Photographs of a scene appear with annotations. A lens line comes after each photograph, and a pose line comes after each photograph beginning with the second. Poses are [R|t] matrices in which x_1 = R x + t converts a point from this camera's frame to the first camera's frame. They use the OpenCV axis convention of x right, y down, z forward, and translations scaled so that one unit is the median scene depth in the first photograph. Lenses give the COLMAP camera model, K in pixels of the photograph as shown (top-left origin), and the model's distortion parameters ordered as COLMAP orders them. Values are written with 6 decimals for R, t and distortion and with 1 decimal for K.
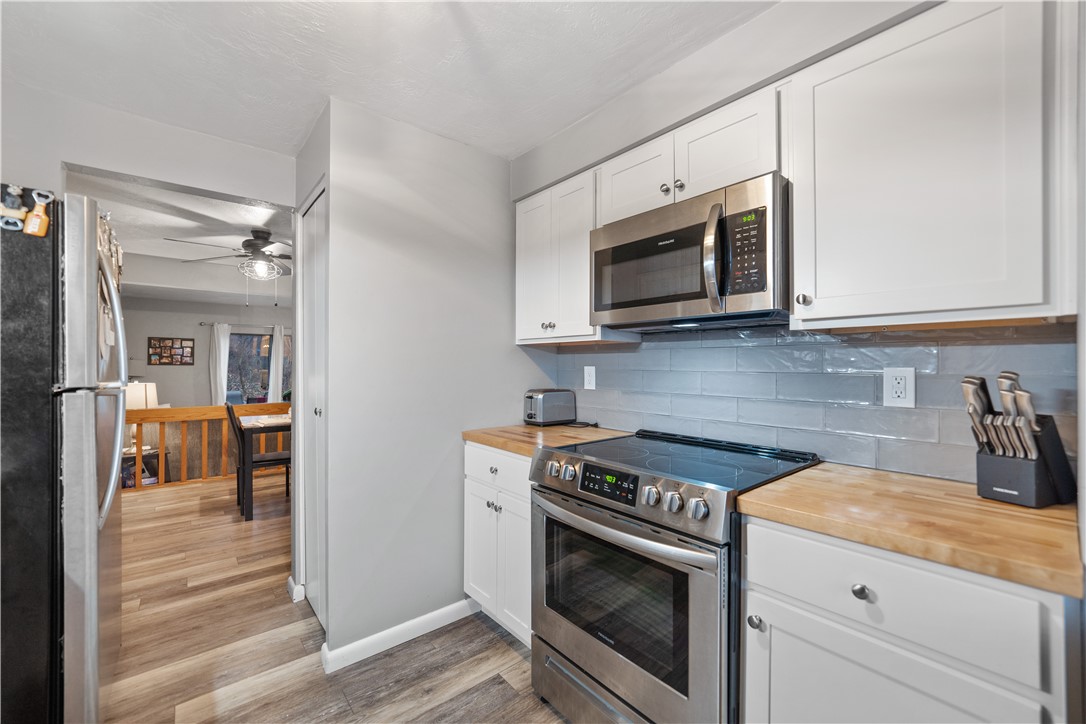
lens RADIAL K [[448.6, 0, 543.0], [0, 448.6, 362.0], [0, 0, 1]] dist [-0.000291, 0.000003]
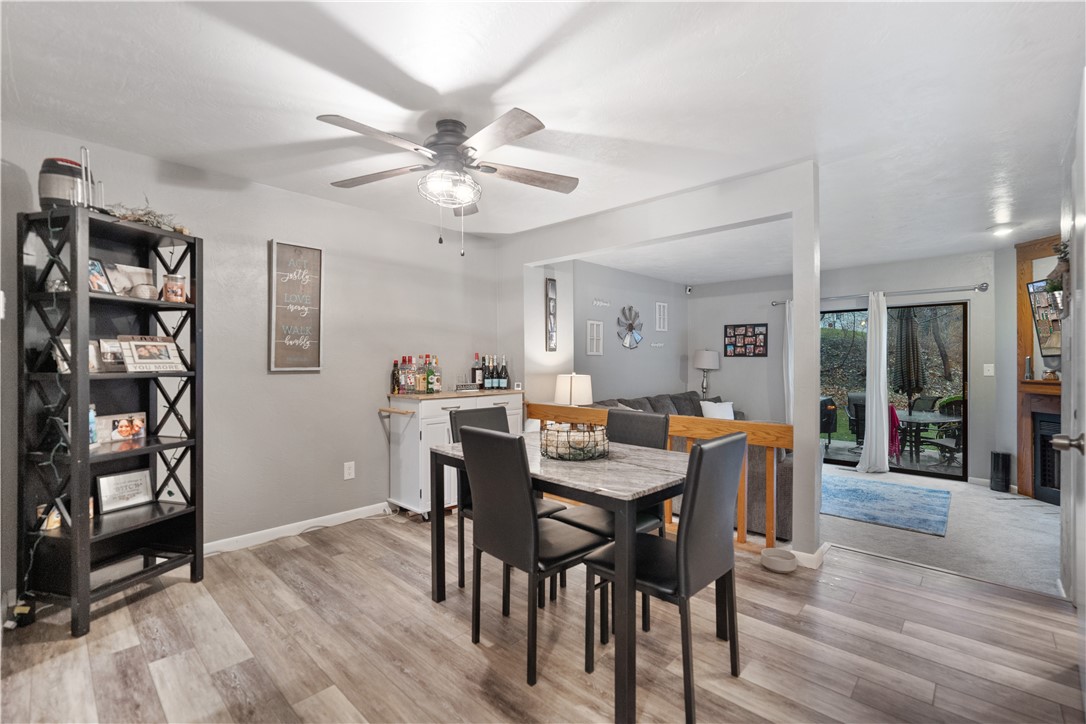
lens RADIAL K [[473.3, 0, 542.1], [0, 473.3, 365.4], [0, 0, 1]] dist [-0.001102, 0.000809]
pose [[0.140654, 0.010730, -0.990001, 0.001420], [0.004020, 0.999927, 0.011409, 0.012284], [0.990051, -0.005584, 0.140601, 0.504460]]
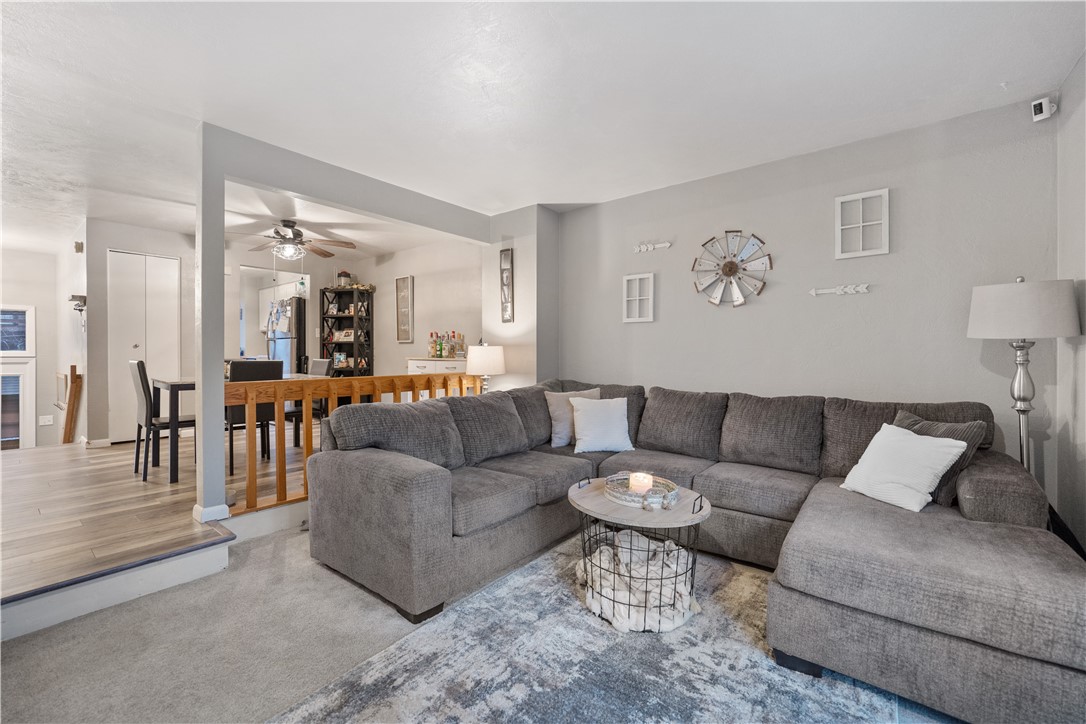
lens RADIAL K [[464.4, 0, 540.9], [0, 464.4, 350.1], [0, 0, 1]] dist [-0.000447, -0.000018]
pose [[-0.971666, 0.011610, -0.236073, -0.506943], [0.011279, 0.999933, 0.002755, 0.032774], [0.236089, 0.000014, -0.971732, 1.178224]]
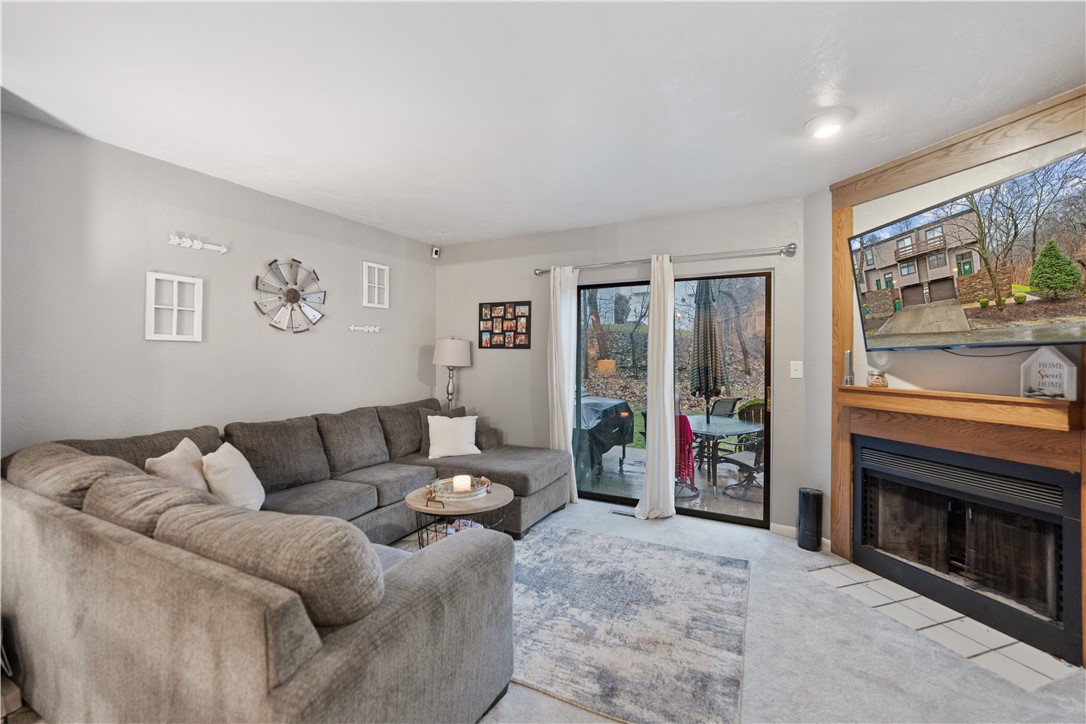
lens RADIAL K [[448.6, 0, 543.0], [0, 448.6, 362.0], [0, 0, 1]] dist [-0.000291, 0.000003]
pose [[0.408535, 0.017765, -0.912570, -0.274846], [-0.003040, 0.999832, 0.018103, 0.014186], [0.912738, -0.004622, 0.408520, 0.820902]]
